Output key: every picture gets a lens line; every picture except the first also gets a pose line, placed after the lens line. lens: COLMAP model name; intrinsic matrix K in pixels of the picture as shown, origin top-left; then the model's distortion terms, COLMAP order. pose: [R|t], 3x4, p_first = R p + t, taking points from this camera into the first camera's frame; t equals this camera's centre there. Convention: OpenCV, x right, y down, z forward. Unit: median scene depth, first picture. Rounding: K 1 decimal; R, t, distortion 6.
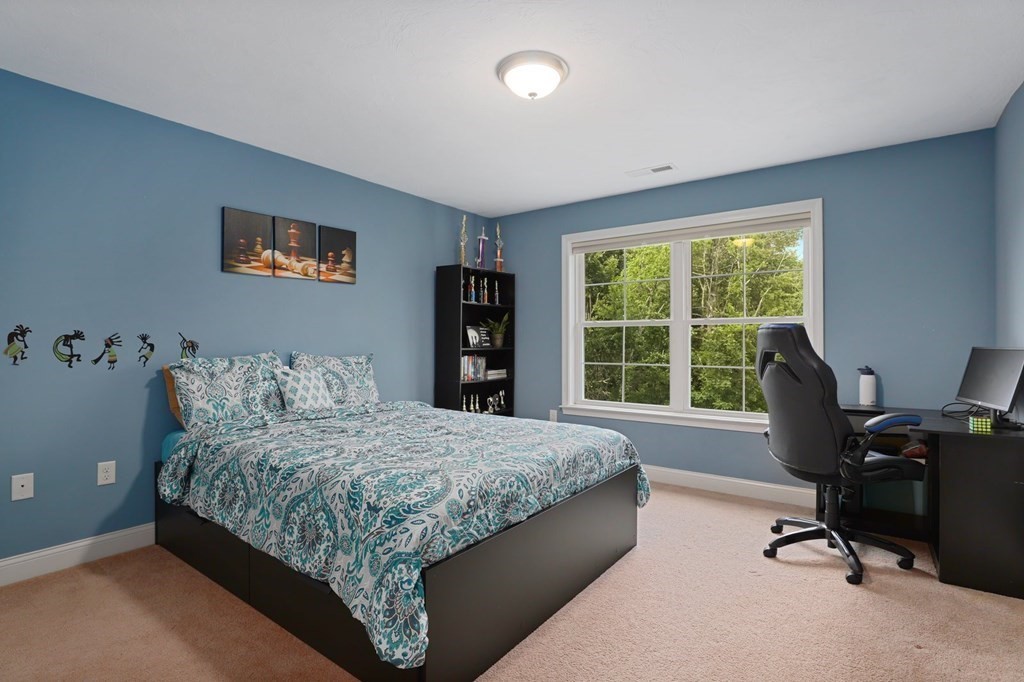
lens RADIAL K [[479.4, 0, 503.7], [0, 479.4, 342.9], [0, 0, 1]] dist [-0.036804, 0.000463]
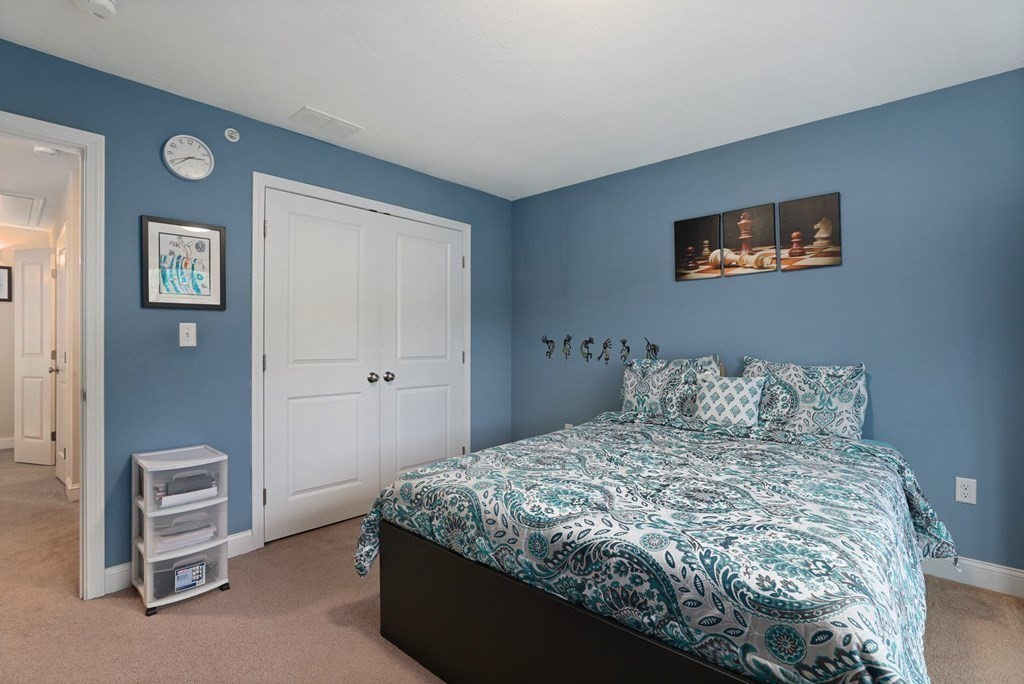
lens RADIAL K [[479.4, 0, 503.7], [0, 479.4, 343.9], [0, 0, 1]] dist [-0.036804, 0.000463]
pose [[-0.080486, -0.000254, -0.996756, 0.535181], [-0.004850, 0.999988, 0.000137, -0.003895], [0.996744, 0.004845, -0.080486, 0.693597]]
